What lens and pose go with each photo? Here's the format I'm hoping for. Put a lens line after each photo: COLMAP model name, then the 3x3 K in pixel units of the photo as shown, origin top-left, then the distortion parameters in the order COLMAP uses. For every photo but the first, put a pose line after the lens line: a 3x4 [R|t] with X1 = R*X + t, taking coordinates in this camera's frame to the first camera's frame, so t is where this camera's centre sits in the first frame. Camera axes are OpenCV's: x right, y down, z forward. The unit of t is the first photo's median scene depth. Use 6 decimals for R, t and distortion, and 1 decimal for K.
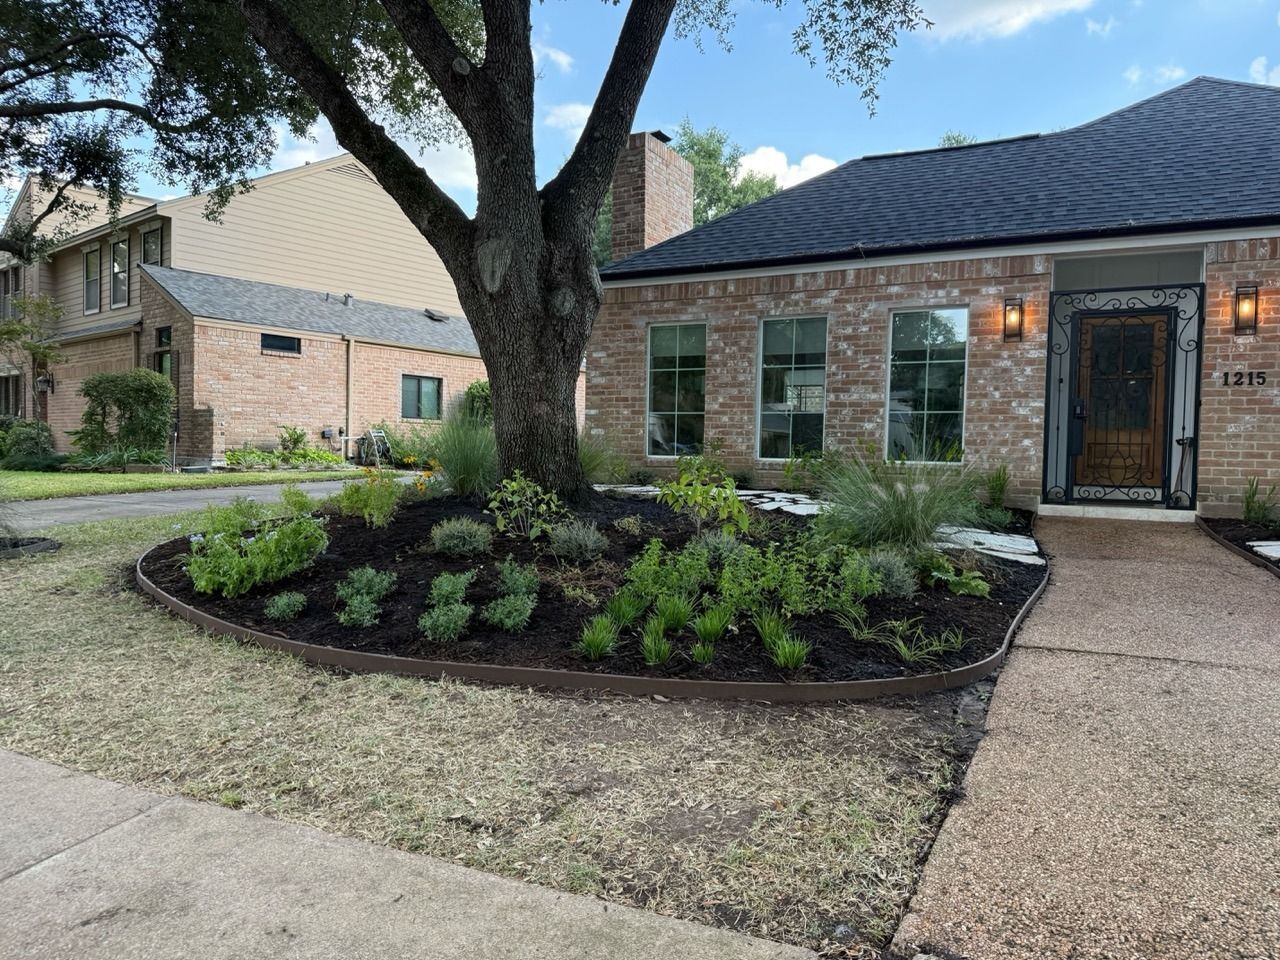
lens RADIAL K [[951.8, 0, 640.0], [0, 951.8, 480.0], [0, 0, 1]] dist [0.057980, -0.001081]
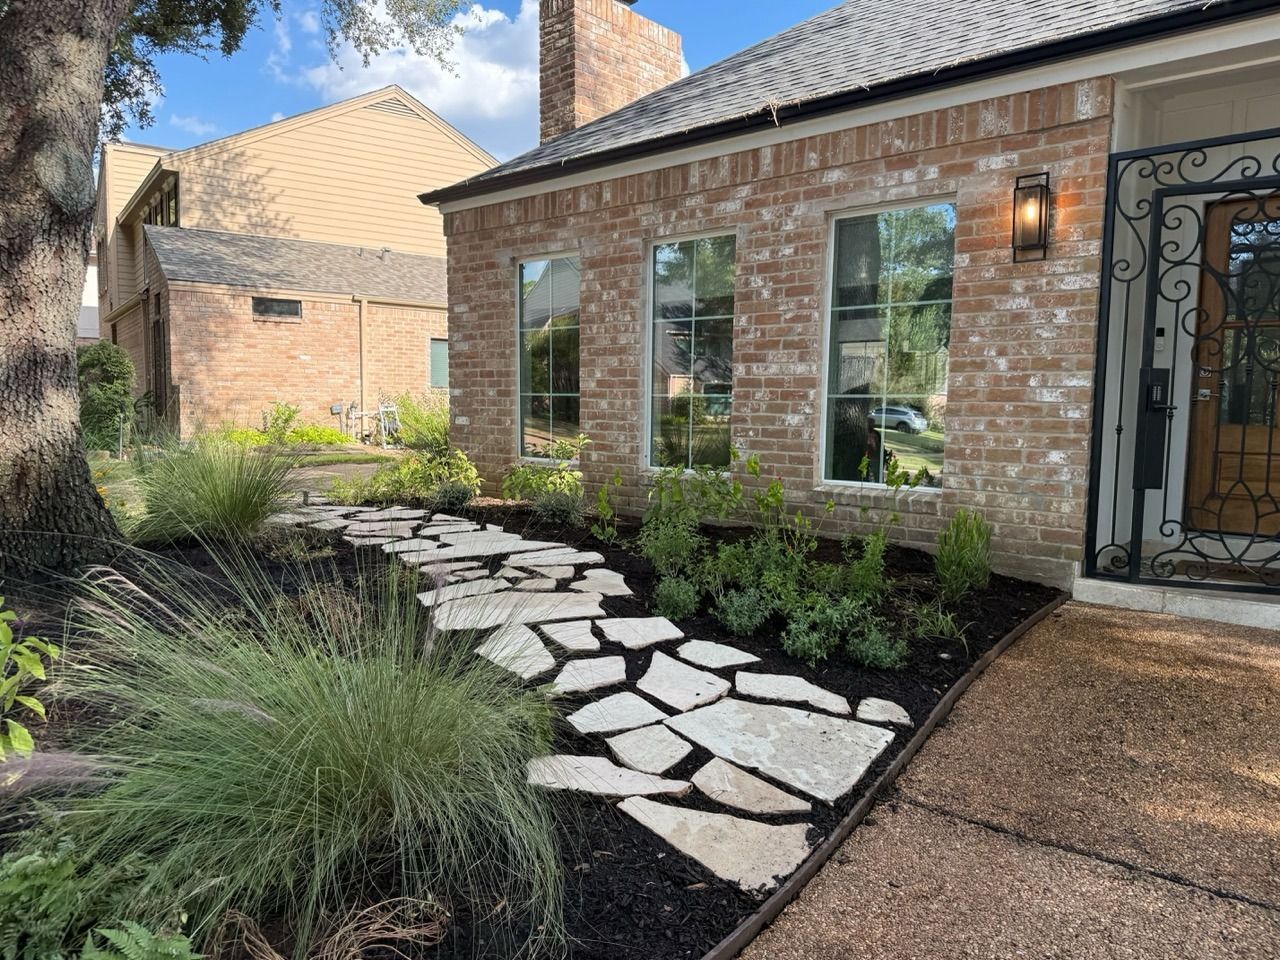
lens RADIAL K [[951.8, 0, 640.0], [0, 951.8, 480.0], [0, 0, 1]] dist [0.057980, -0.001081]
pose [[0.975353, 0.009961, -0.220427, 0.276834], [-0.000094, 0.998999, 0.044728, -0.045989], [0.220652, -0.043605, 0.974377, 0.414479]]
